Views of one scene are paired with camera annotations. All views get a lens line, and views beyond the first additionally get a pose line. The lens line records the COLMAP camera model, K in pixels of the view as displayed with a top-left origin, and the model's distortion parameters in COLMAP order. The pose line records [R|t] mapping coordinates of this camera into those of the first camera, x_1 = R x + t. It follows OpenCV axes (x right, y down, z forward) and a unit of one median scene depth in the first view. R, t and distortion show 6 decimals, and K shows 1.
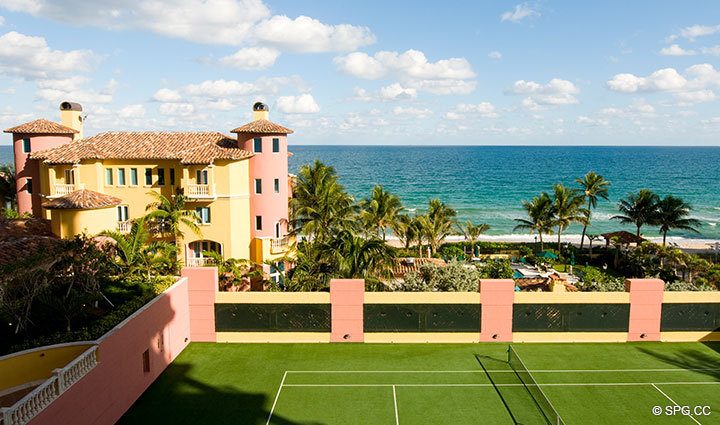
lens RADIAL K [[481.2, 0, 386.4], [0, 481.2, 217.0], [0, 0, 1]] dist [-0.006254, -0.014081]
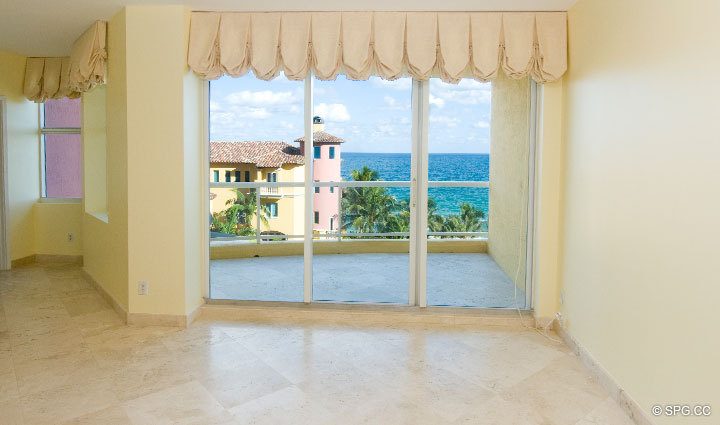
lens RADIAL K [[501.8, 0, 370.6], [0, 501.8, 196.2], [0, 0, 1]] dist [-0.005210, -0.010123]
pose [[0.996526, 0.014271, -0.082053, -0.031092], [-0.019344, 0.997927, -0.061374, 0.032319], [0.081007, 0.062748, 0.994736, -0.216802]]
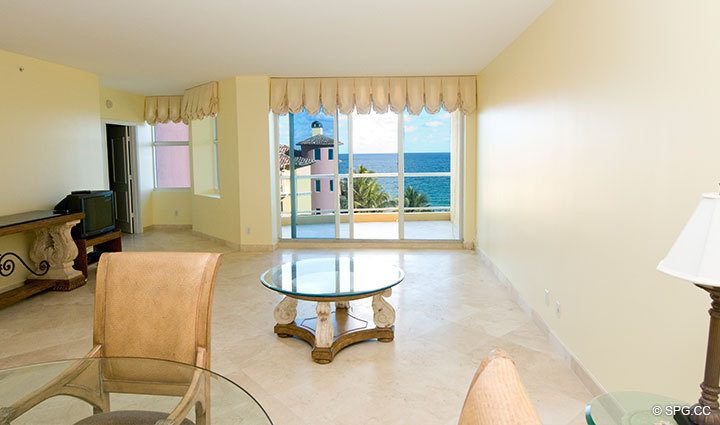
lens RADIAL K [[501.8, 0, 361.1], [0, 501.8, 218.2], [0, 0, 1]] dist [-0.005210, -0.010123]
pose [[0.995739, -0.003226, -0.092164, -0.024252], [0.001399, 0.999801, -0.019880, 0.049582], [0.092210, 0.019666, 0.995545, -0.332630]]
